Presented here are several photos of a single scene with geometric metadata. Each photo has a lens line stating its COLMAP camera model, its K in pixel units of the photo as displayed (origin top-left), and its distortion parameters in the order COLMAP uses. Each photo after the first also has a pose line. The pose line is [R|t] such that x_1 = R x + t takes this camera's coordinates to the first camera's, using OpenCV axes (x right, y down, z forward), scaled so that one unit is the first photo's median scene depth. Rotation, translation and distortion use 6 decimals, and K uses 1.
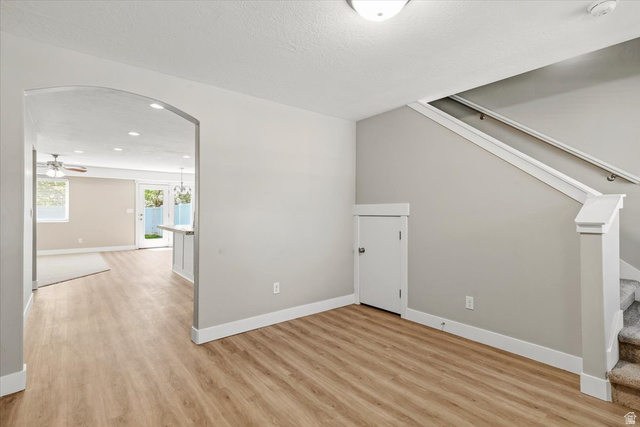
lens RADIAL K [[311.1, 0, 320.0], [0, 311.1, 213.5], [0, 0, 1]] dist [0.003277, 0.000916]
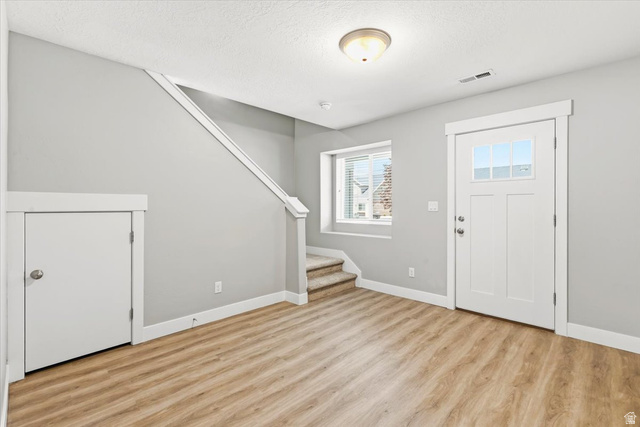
lens RADIAL K [[292.0, 0, 320.0], [0, 292.0, 213.5], [0, 0, 1]] dist [-0.000016, 0.000097]
pose [[-0.120201, -0.023456, 0.992472, -0.630637], [0.004854, 0.999695, 0.024214, -0.001801], [-0.992738, 0.007728, -0.120051, 0.804816]]
